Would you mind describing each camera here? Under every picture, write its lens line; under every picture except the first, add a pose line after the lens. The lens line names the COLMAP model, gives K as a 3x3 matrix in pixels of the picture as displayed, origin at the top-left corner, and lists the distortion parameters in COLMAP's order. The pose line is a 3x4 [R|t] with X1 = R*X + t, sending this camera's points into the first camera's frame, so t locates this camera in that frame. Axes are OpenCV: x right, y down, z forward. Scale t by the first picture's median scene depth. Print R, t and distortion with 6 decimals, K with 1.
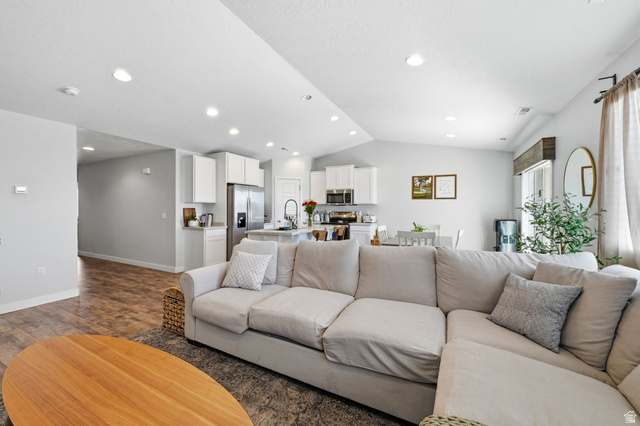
lens RADIAL K [[255.4, 0, 318.0], [0, 255.4, 207.4], [0, 0, 1]] dist [-0.003961, 0.001408]
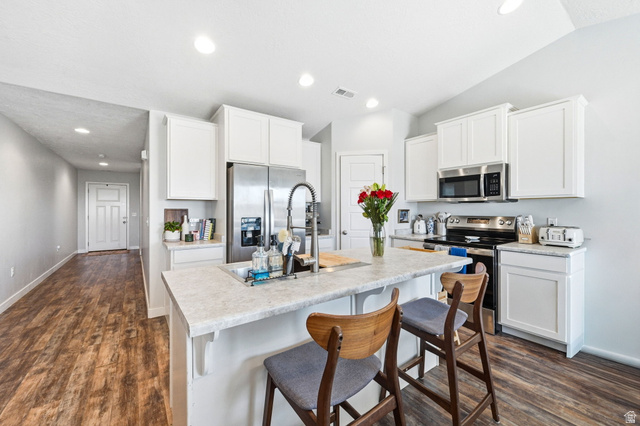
lens RADIAL K [[255.4, 0, 316.9], [0, 255.4, 209.5], [0, 0, 1]] dist [-0.003961, 0.001408]
pose [[0.891907, -0.002233, -0.452214, 0.051151], [0.003412, 0.999993, 0.001791, 0.003330], [0.452206, -0.003141, 0.891908, 0.522055]]
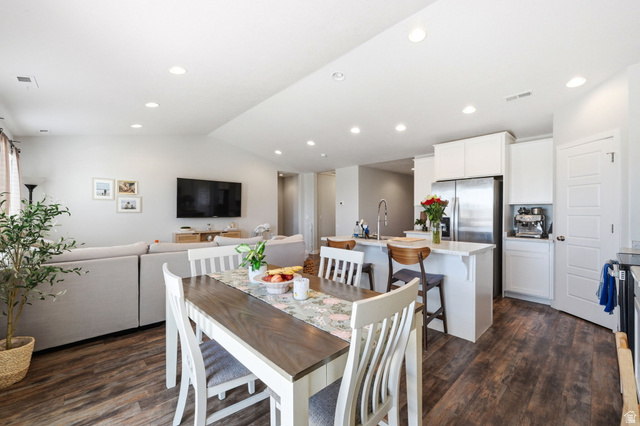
lens RADIAL K [[255.4, 0, 320.1], [0, 255.4, 213.2], [0, 0, 1]] dist [-0.003961, 0.001408]
pose [[-0.352773, 0.002863, -0.935705, 0.482168], [0.009510, 0.999955, -0.000526, 0.002750], [0.935661, -0.009084, -0.352784, 0.811387]]
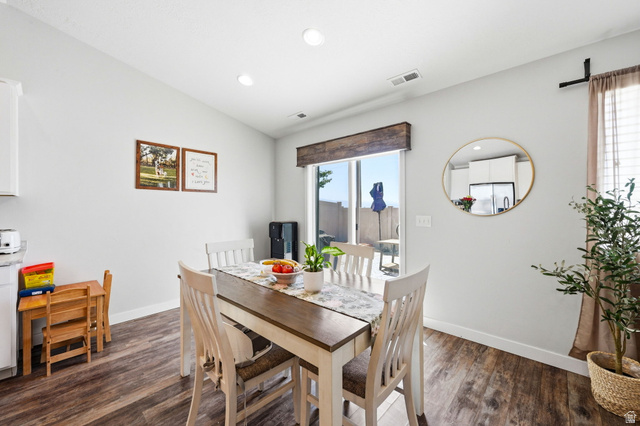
lens RADIAL K [[255.4, 0, 318.6], [0, 255.4, 209.6], [0, 0, 1]] dist [-0.003961, 0.001408]
pose [[0.263942, -0.009023, 0.964496, 0.006139], [0.001377, 0.999959, 0.008977, 0.002790], [-0.964538, -0.001041, 0.263943, 0.560588]]
